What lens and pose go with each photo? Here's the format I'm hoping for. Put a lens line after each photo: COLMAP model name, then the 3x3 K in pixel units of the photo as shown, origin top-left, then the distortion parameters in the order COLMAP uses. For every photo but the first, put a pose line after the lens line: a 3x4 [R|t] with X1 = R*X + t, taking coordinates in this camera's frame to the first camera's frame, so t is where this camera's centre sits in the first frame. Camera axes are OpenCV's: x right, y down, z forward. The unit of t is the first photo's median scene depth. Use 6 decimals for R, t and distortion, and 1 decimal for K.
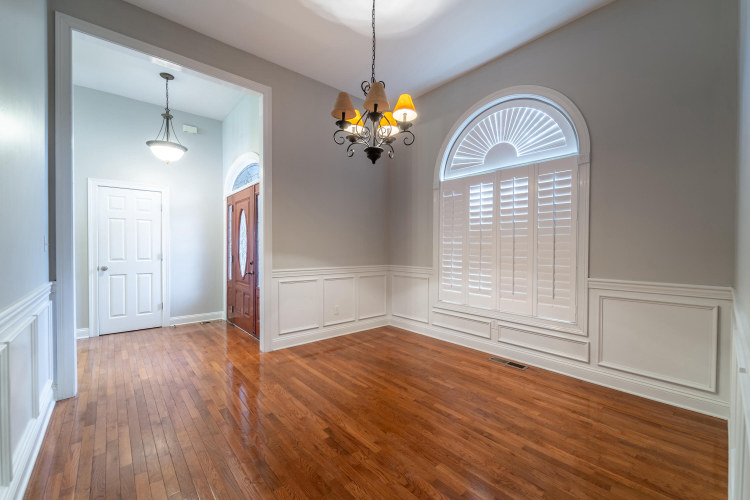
lens RADIAL K [[304.6, 0, 377.0], [0, 304.6, 251.8], [0, 0, 1]] dist [0.002178, -0.000062]
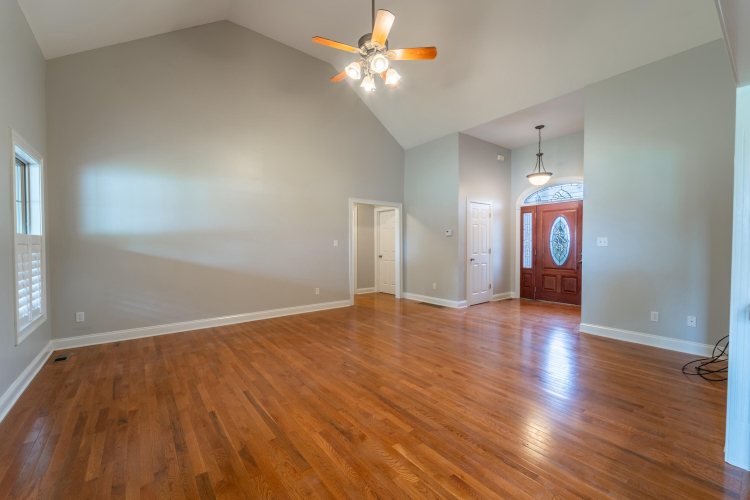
lens RADIAL K [[304.6, 0, 377.0], [0, 304.6, 251.8], [0, 0, 1]] dist [0.002178, -0.000062]
pose [[0.998531, -0.008912, -0.053440, -1.608134], [0.009314, 0.999930, 0.007273, 0.004822], [0.053372, -0.007760, 0.998545, -0.583397]]
